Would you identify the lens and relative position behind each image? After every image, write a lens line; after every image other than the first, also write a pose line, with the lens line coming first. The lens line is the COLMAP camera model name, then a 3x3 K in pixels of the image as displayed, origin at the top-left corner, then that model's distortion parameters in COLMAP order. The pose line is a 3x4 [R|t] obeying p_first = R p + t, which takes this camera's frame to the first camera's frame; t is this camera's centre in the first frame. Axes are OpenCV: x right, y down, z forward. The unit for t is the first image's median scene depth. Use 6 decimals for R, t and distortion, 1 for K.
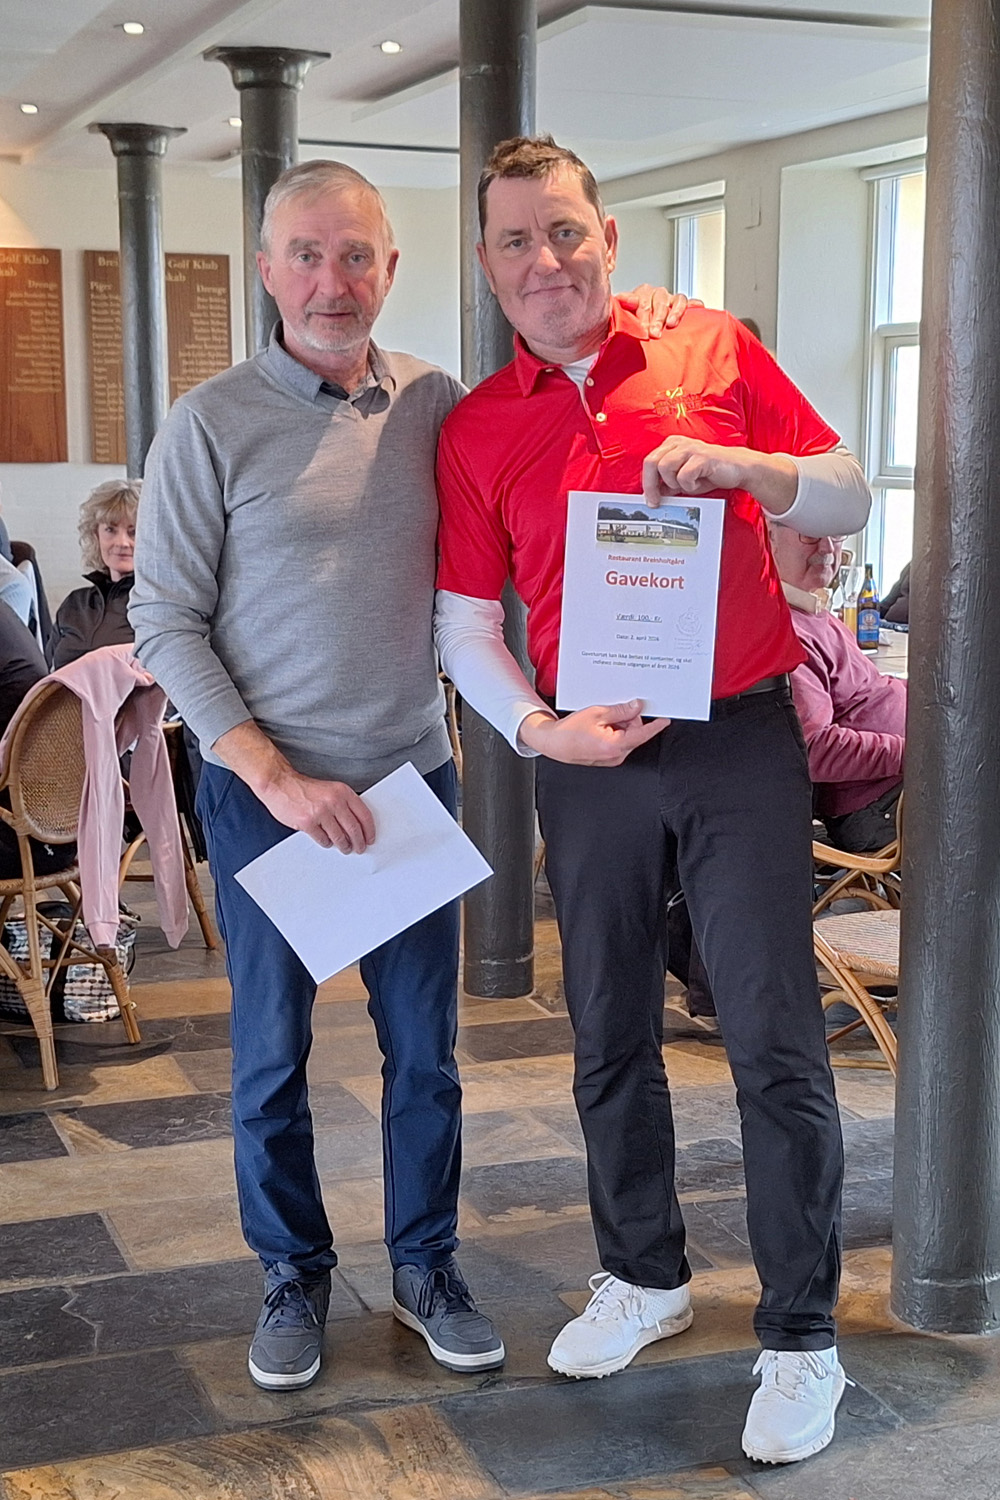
lens RADIAL K [[2324.3, 0, 500.0], [0, 2324.3, 750.0], [0, 0, 1]] dist [0.208993, -0.352001]
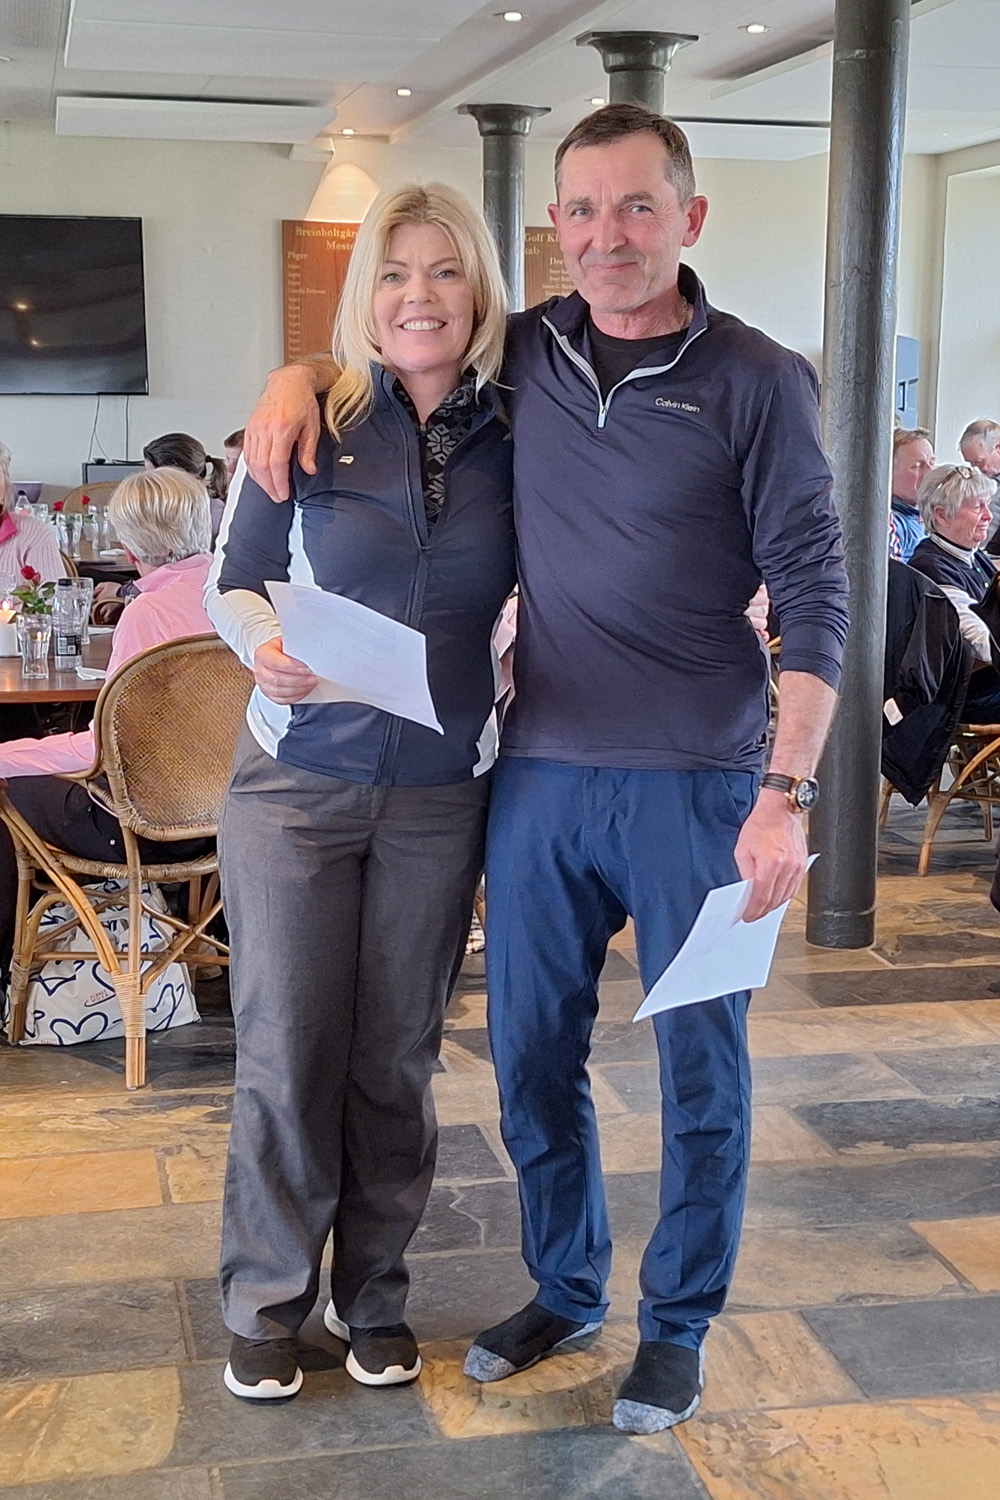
lens RADIAL K [[2324.3, 0, 500.0], [0, 2324.3, 750.0], [0, 0, 1]] dist [0.208993, -0.352001]
pose [[0.991631, 0.027300, -0.126186, -0.022859], [-0.025218, 0.999519, 0.018067, 0.002786], [0.126618, -0.014734, 0.991842, -0.057481]]
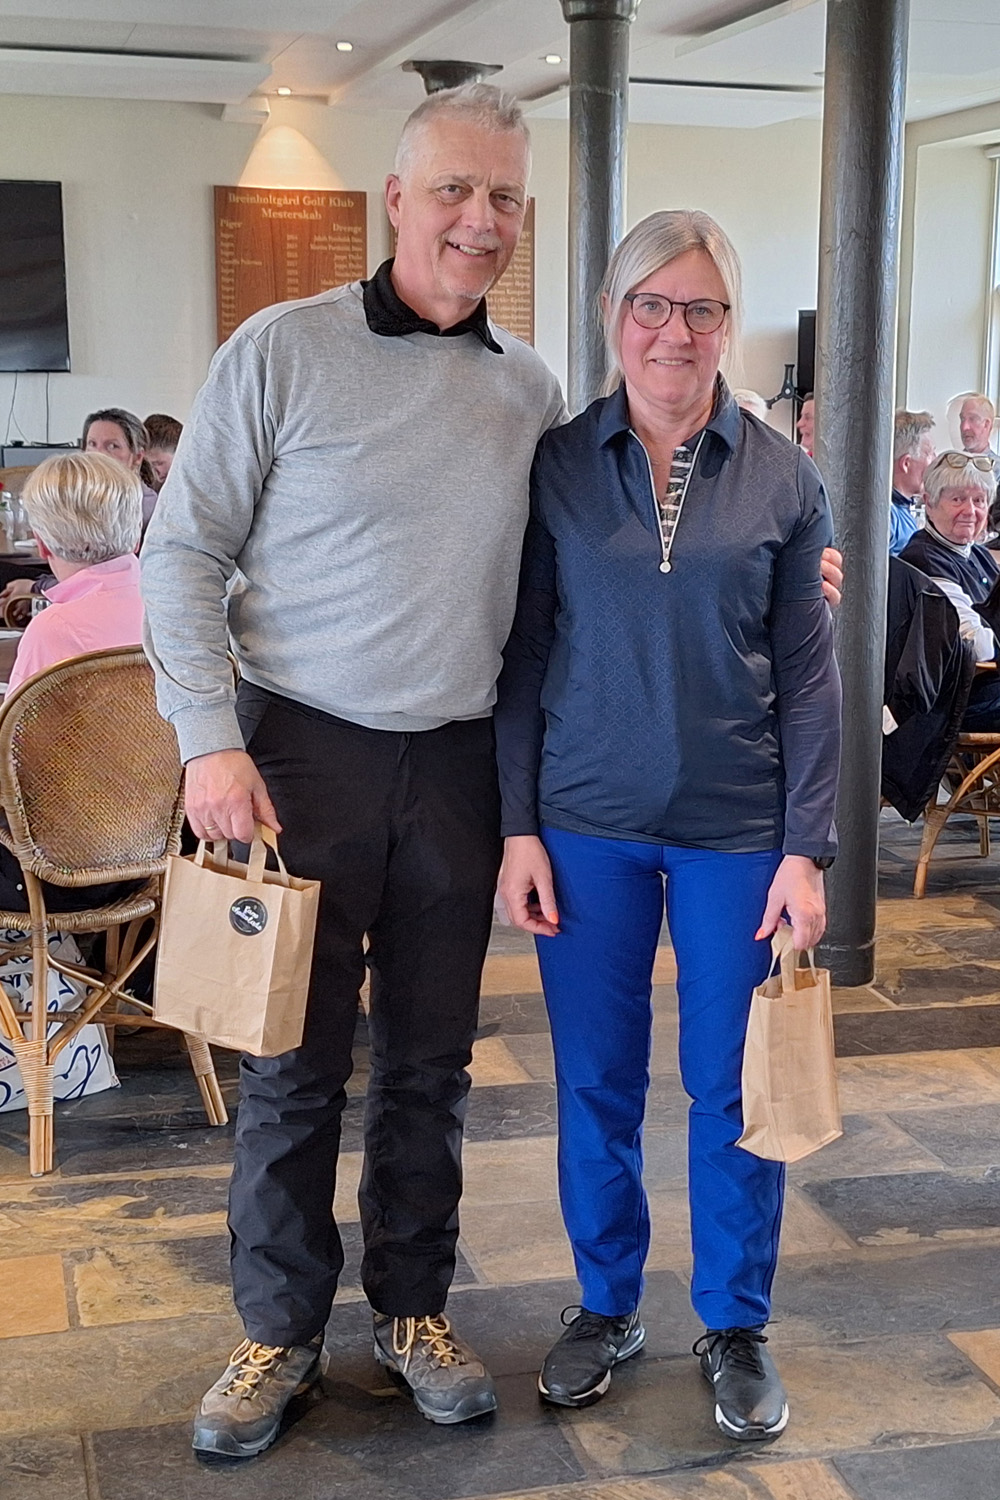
lens RADIAL K [[2254.8, 0, 553.2], [0, 2254.8, 742.4], [0, 0, 1]] dist [0.198525, -0.503079]
pose [[0.996889, 0.022860, -0.075425, -0.050079], [-0.021022, 0.999465, 0.025073, -0.013030], [0.075958, -0.023409, 0.996836, 0.082513]]
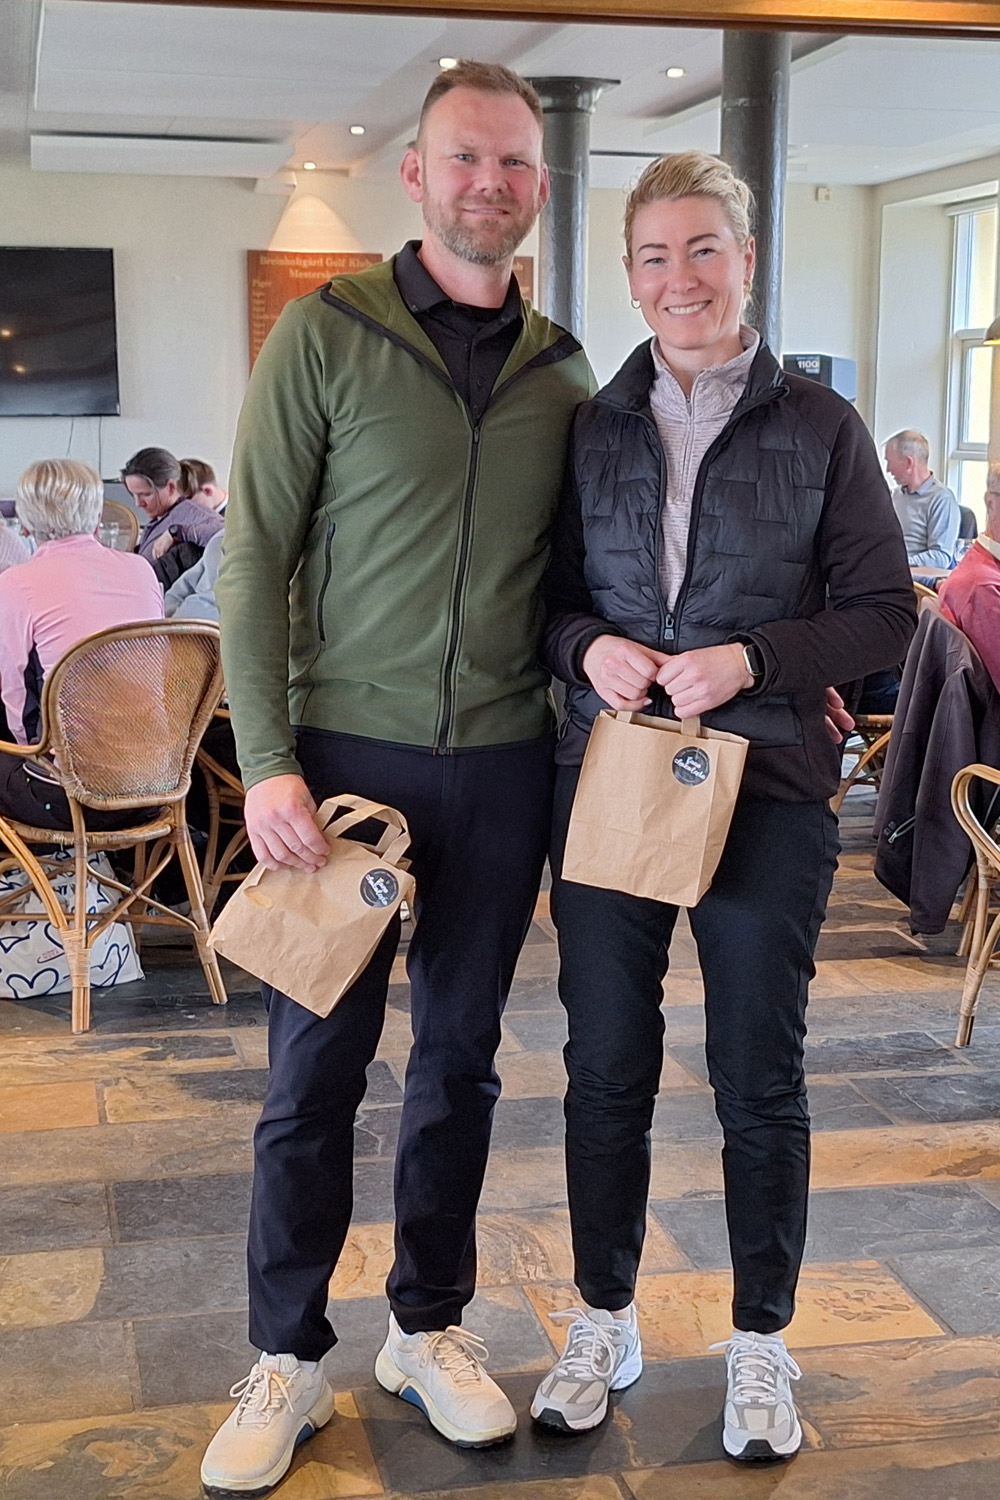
lens RADIAL K [[2412.7, 0, 500.0], [0, 2412.7, 750.0], [0, 0, 1]] dist [0.166323, -0.074413]
pose [[0.990479, 0.022567, -0.135802, 0.044422], [-0.022567, 0.999744, 0.001541, 0.026732], [0.135802, 0.001538, 0.990735, -0.189020]]
